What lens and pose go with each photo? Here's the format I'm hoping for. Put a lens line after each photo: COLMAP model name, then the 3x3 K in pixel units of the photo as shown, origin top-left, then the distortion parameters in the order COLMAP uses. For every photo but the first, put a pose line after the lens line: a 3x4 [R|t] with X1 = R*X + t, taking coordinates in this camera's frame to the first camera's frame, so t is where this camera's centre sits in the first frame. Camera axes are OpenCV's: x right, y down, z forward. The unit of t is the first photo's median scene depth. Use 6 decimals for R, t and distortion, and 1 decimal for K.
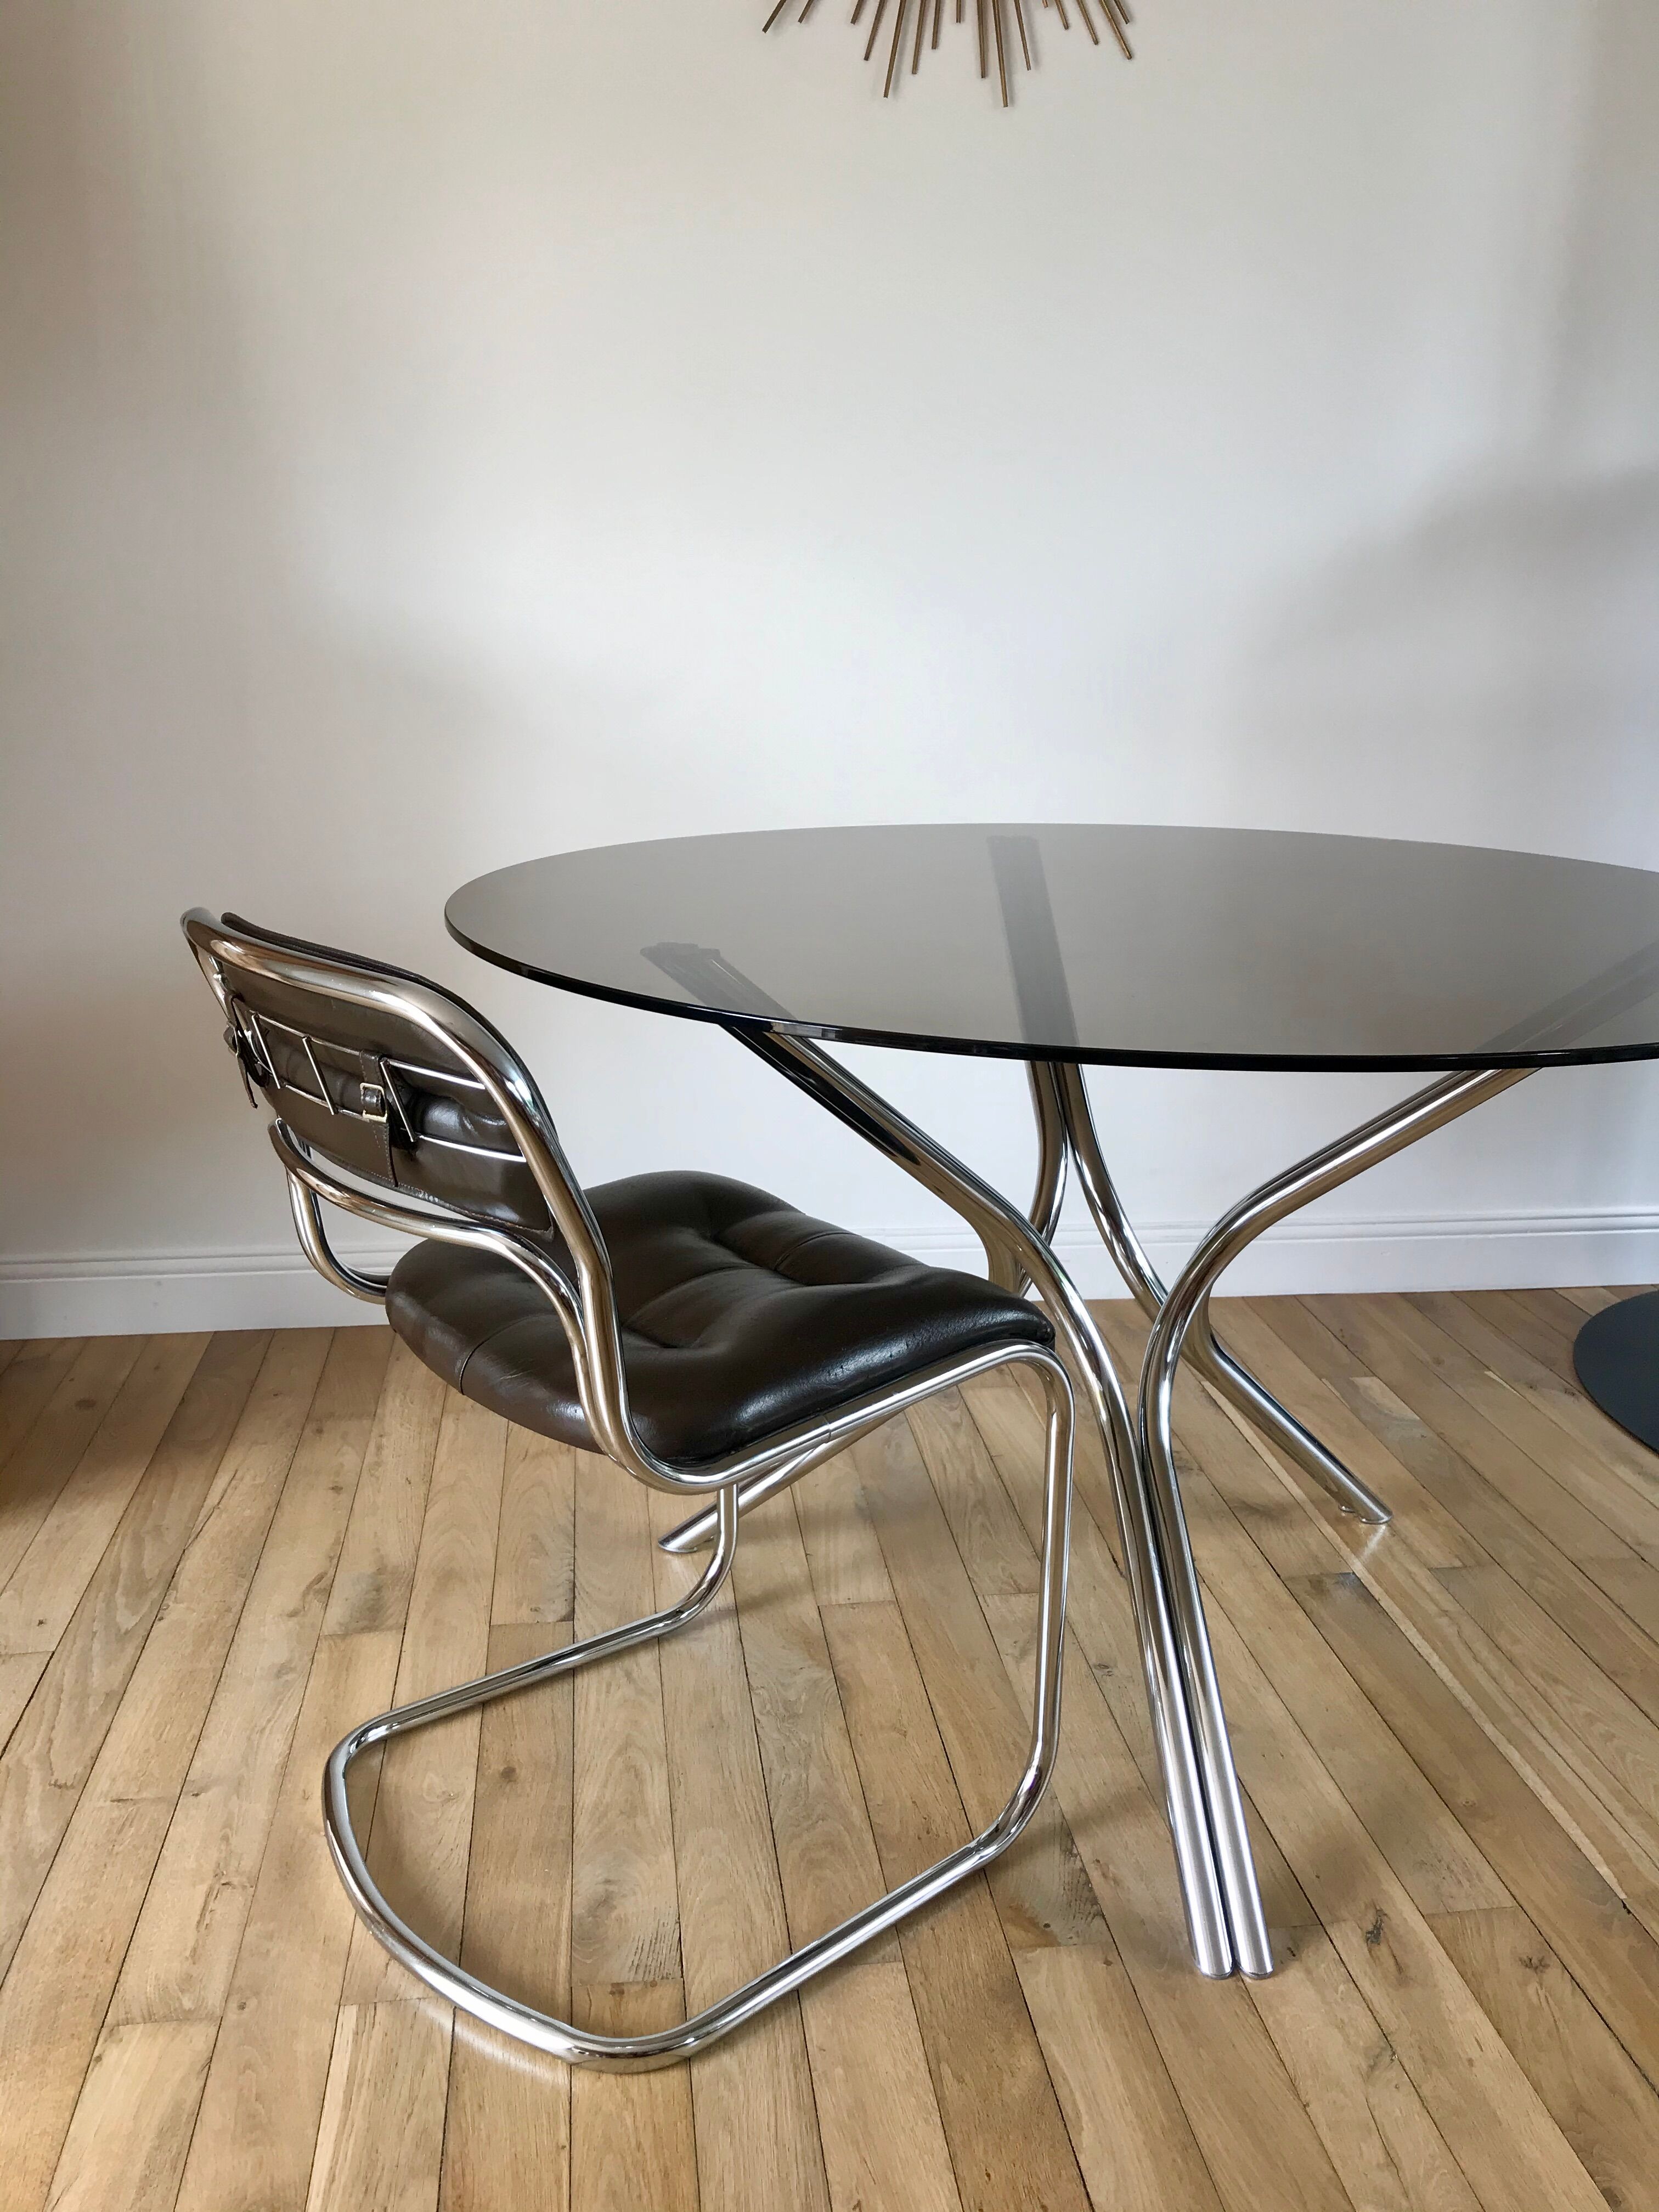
lens RADIAL K [[1809.7, 0, 830.3], [0, 1809.7, 1099.1], [0, 0, 1]] dist [0.000818, 0.038757]
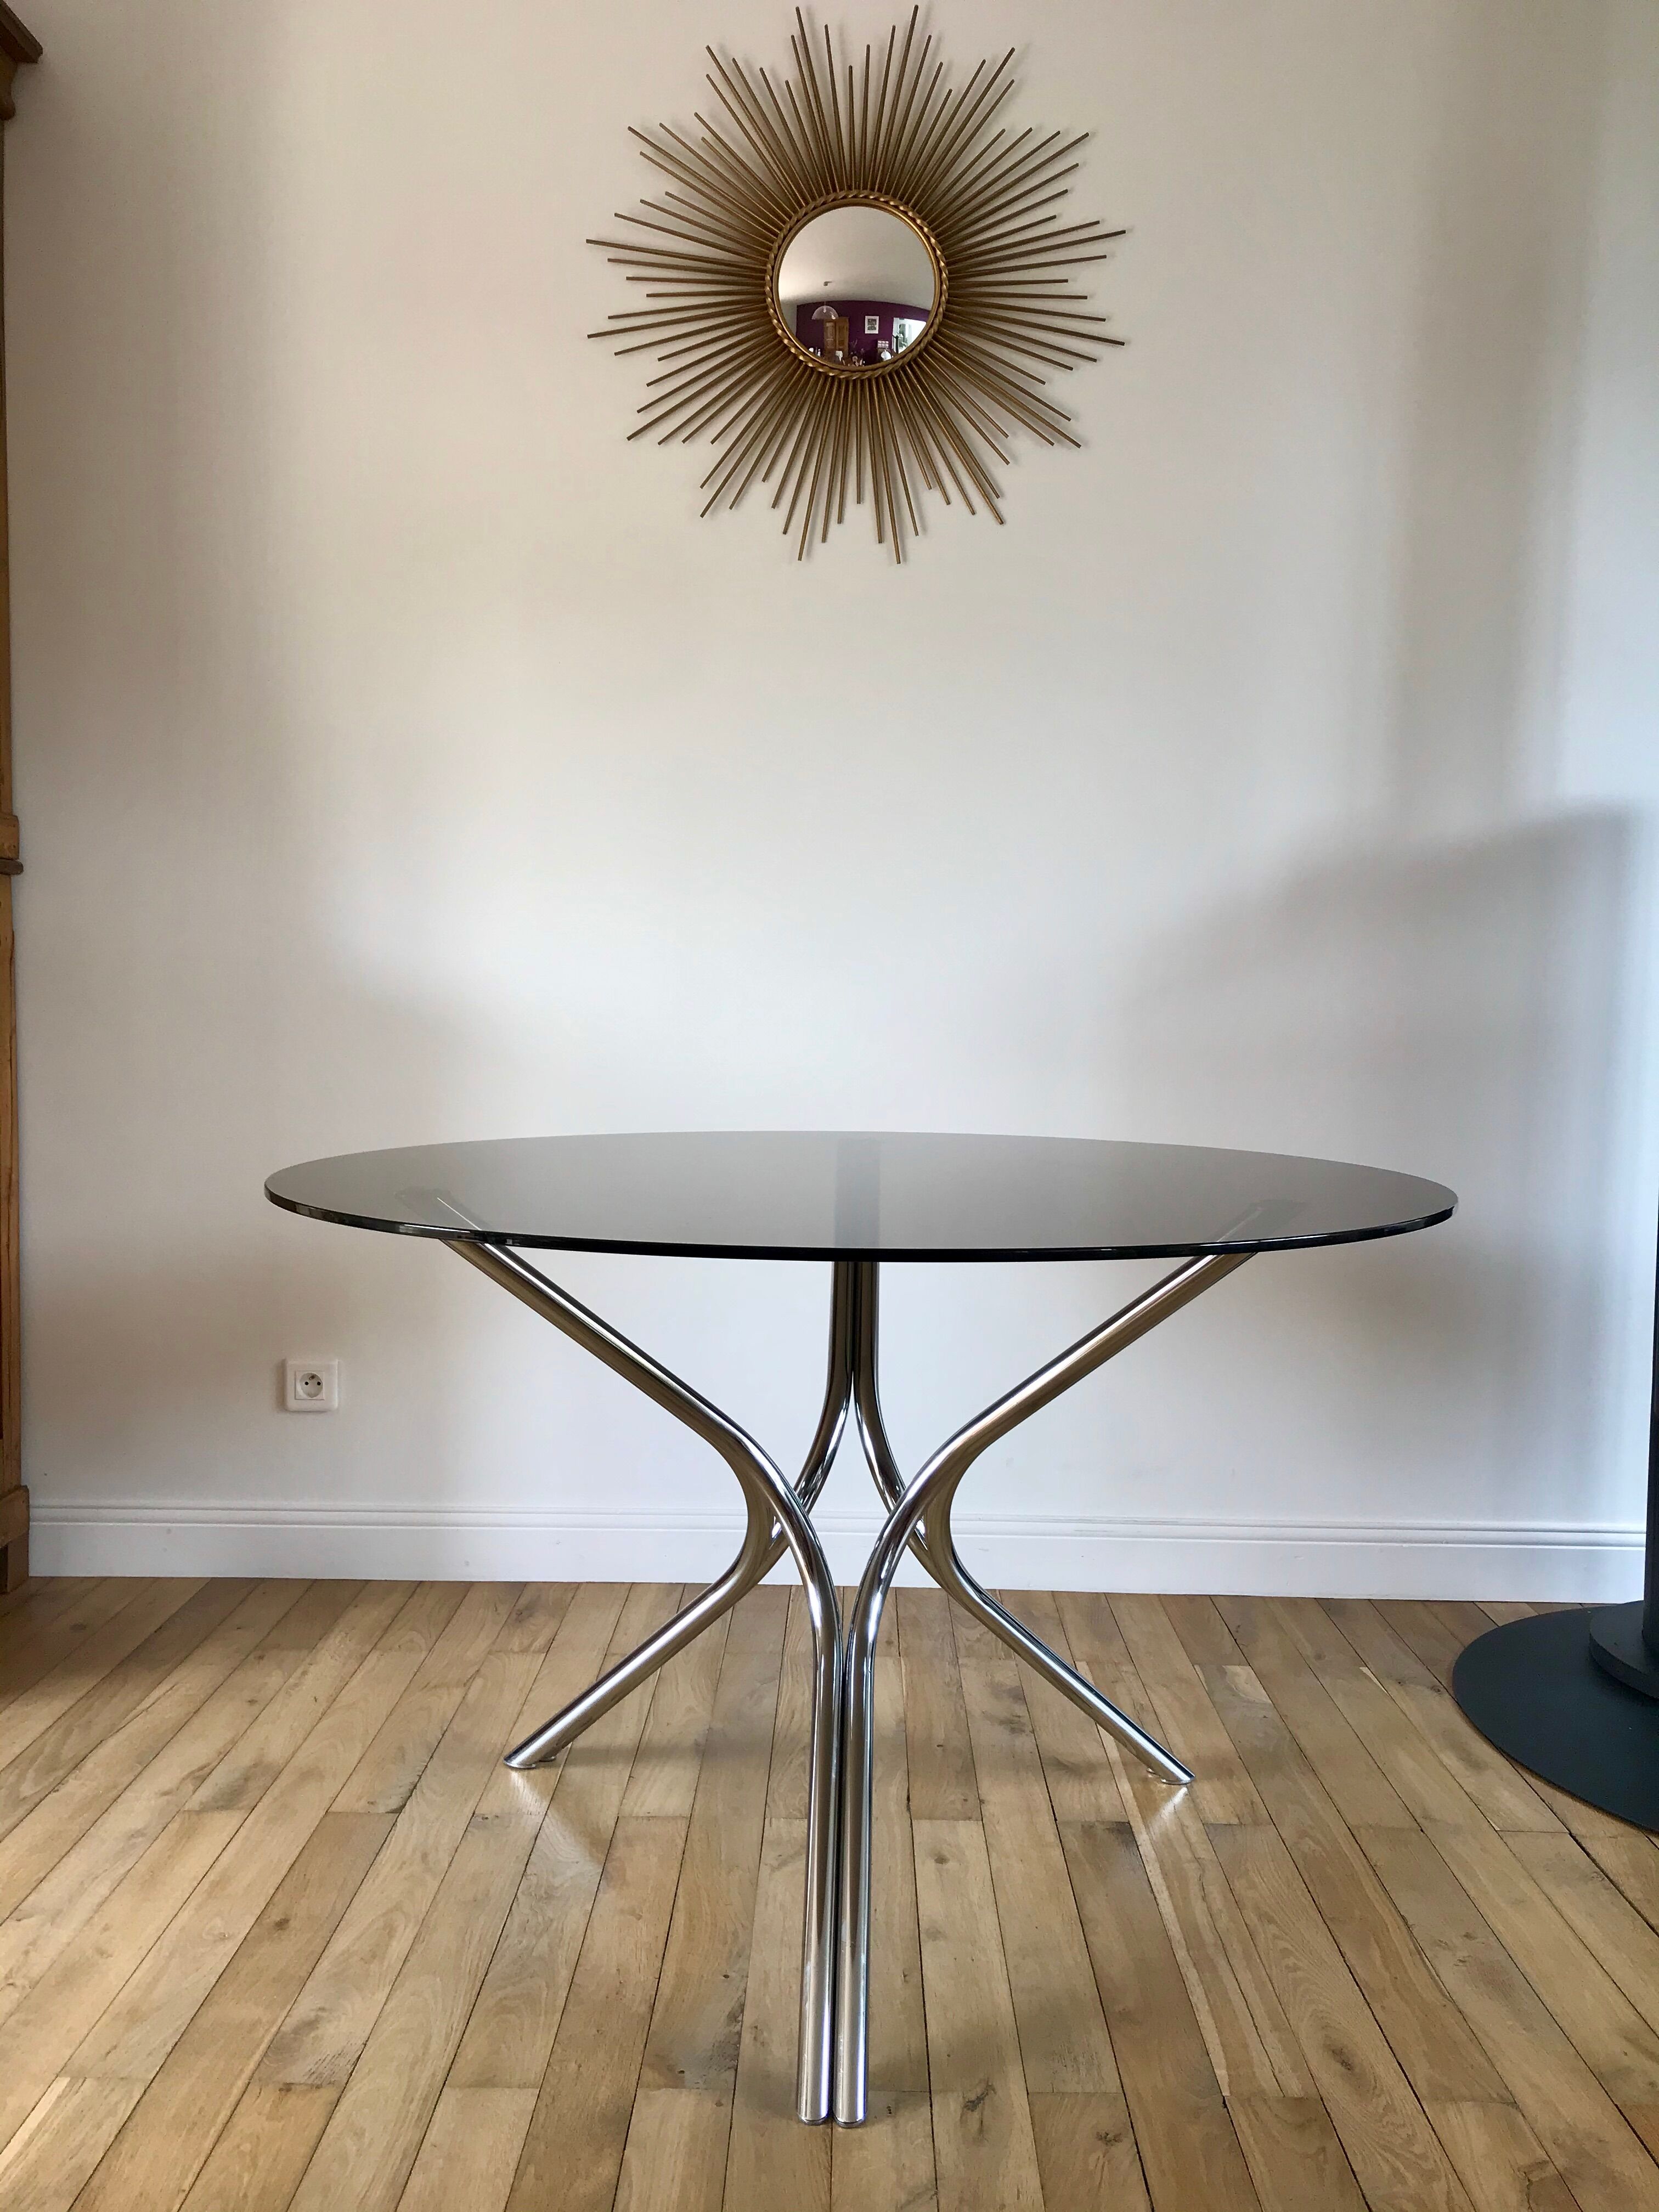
lens RADIAL K [[1807.4, 0, 833.4], [0, 1807.4, 1098.0], [0, 0, 1]] dist [-0.007882, 0.050458]
pose [[0.989800, 0.005207, -0.142368, 0.294363], [-0.034785, 0.977919, -0.206070, 0.078757], [0.138151, 0.208921, 0.968125, -0.149011]]
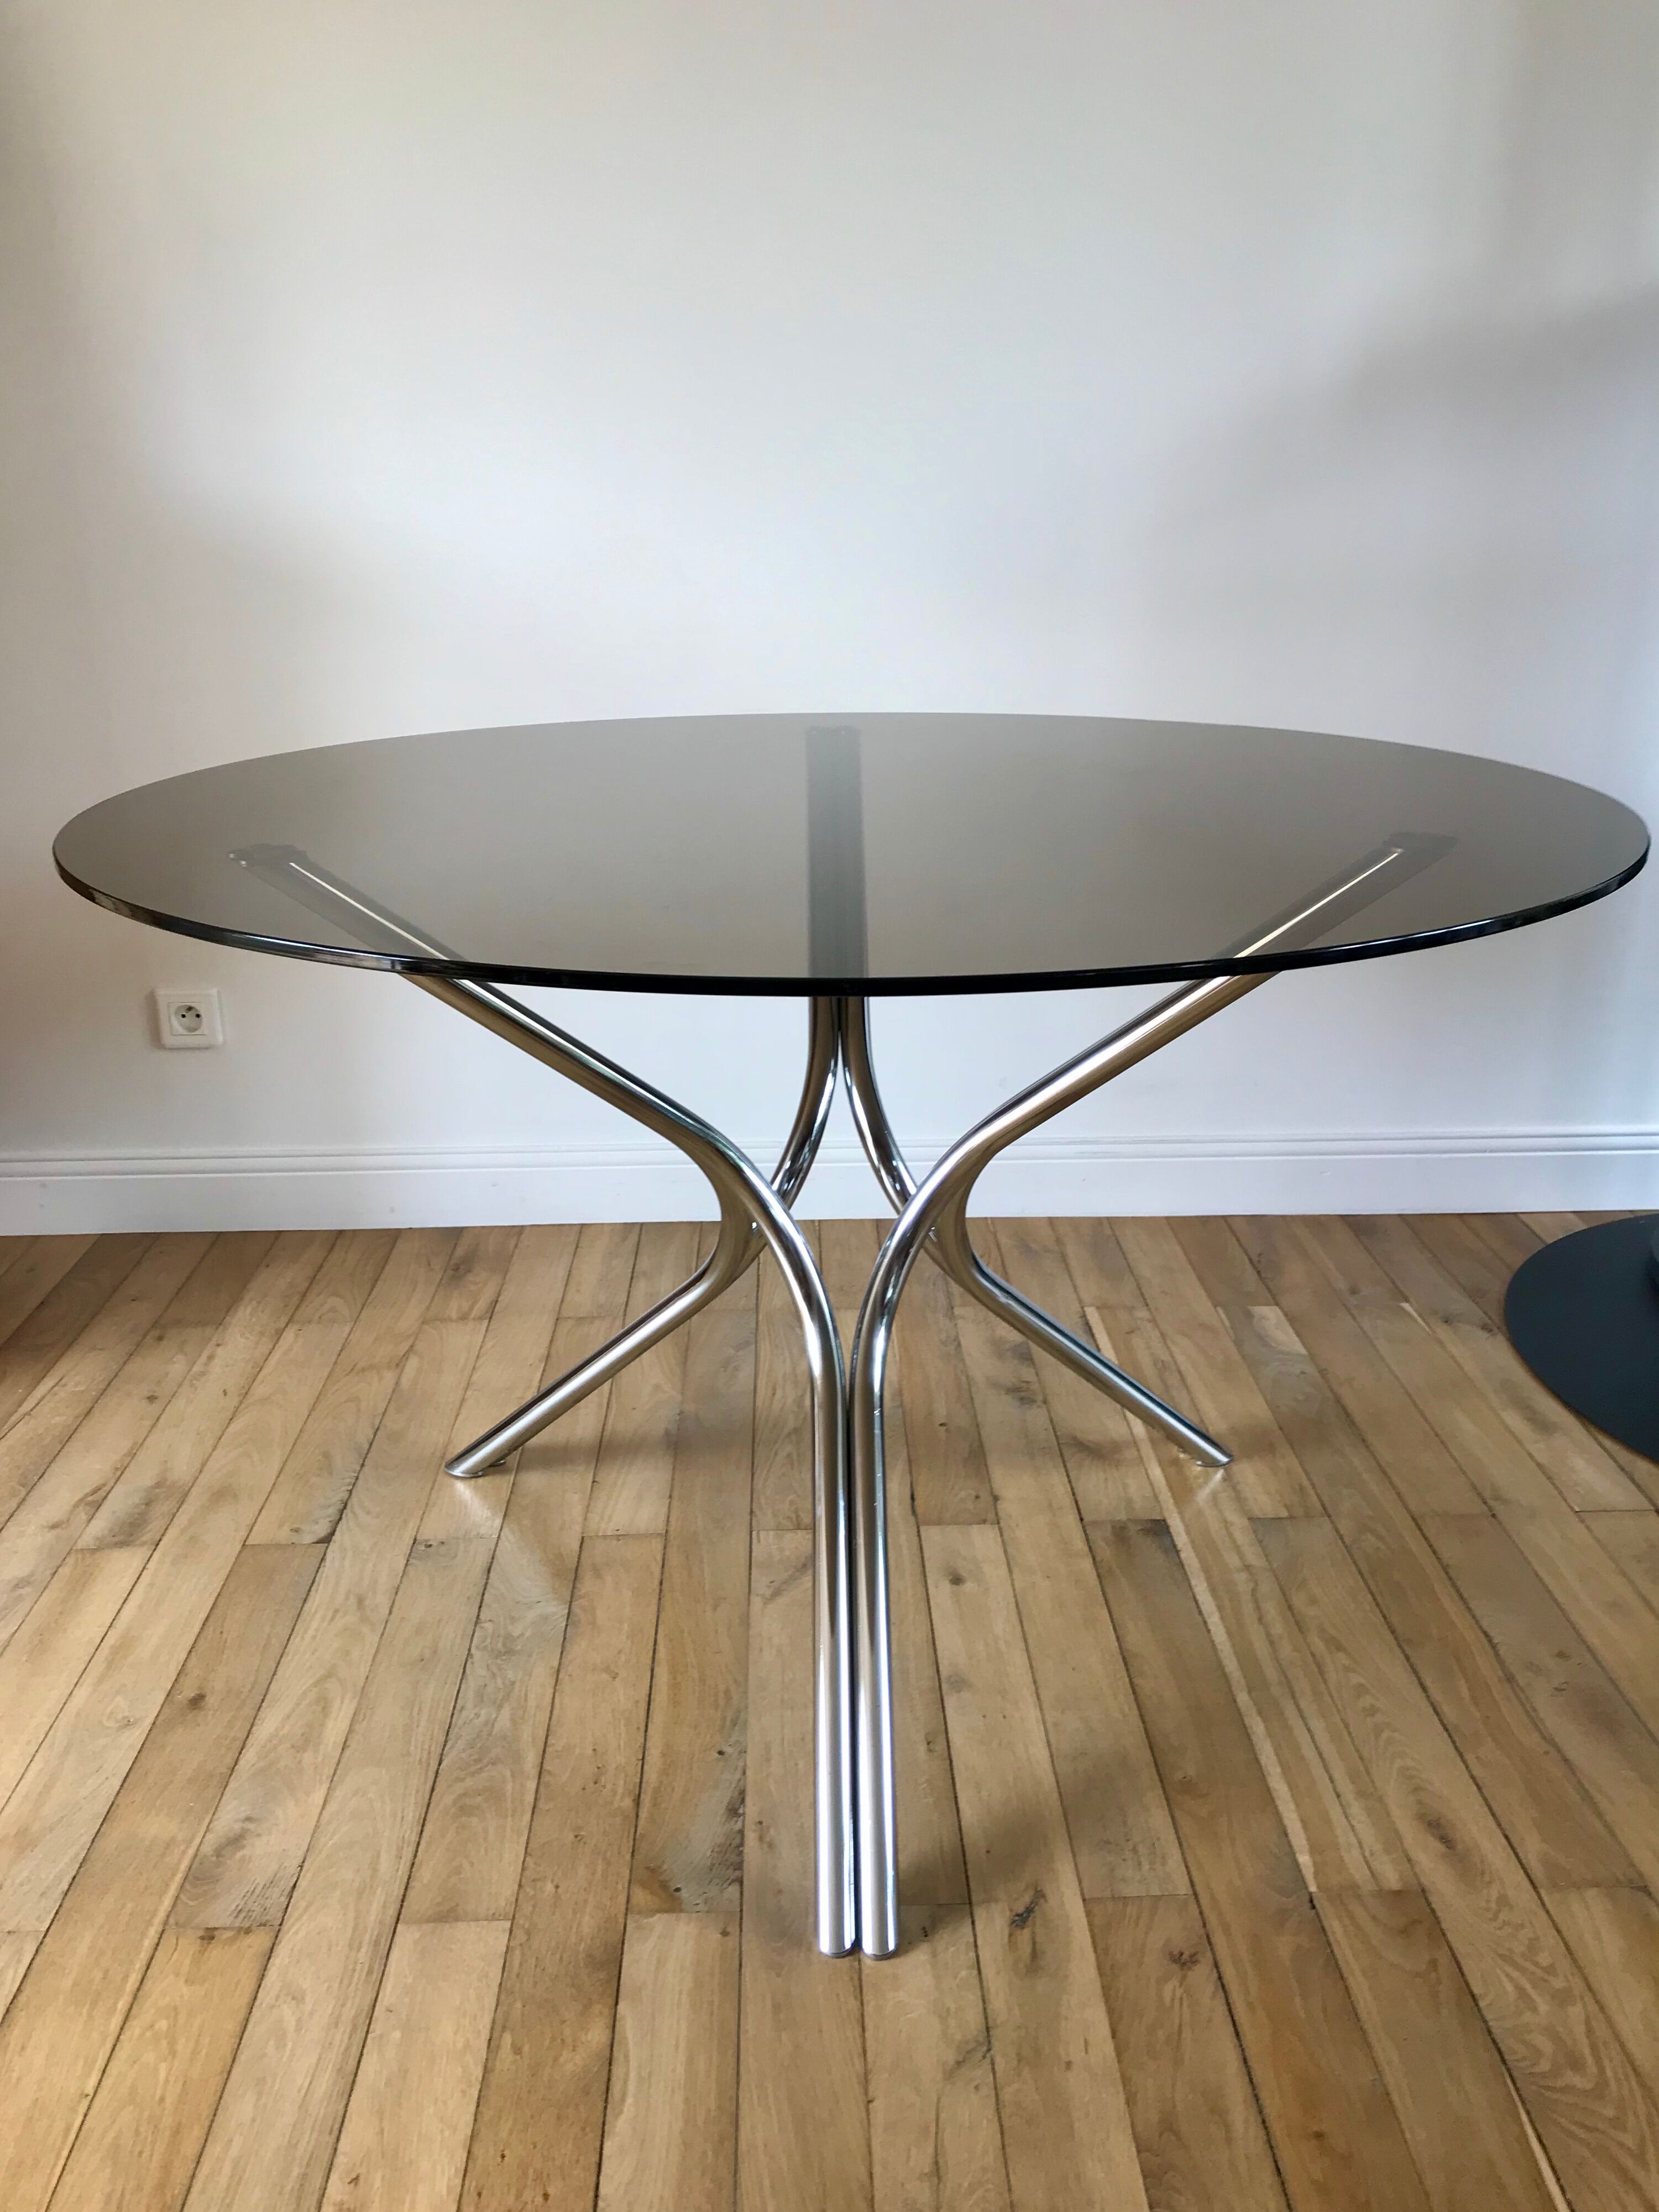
lens RADIAL K [[1819.6, 0, 834.1], [0, 1819.6, 1107.0], [0, 0, 1]] dist [0.012487, 0.009731]
pose [[0.994656, 0.011546, -0.102595, 0.235912], [-0.005122, 0.998022, 0.062659, -0.009271], [0.103116, -0.061799, 0.992748, 0.071799]]
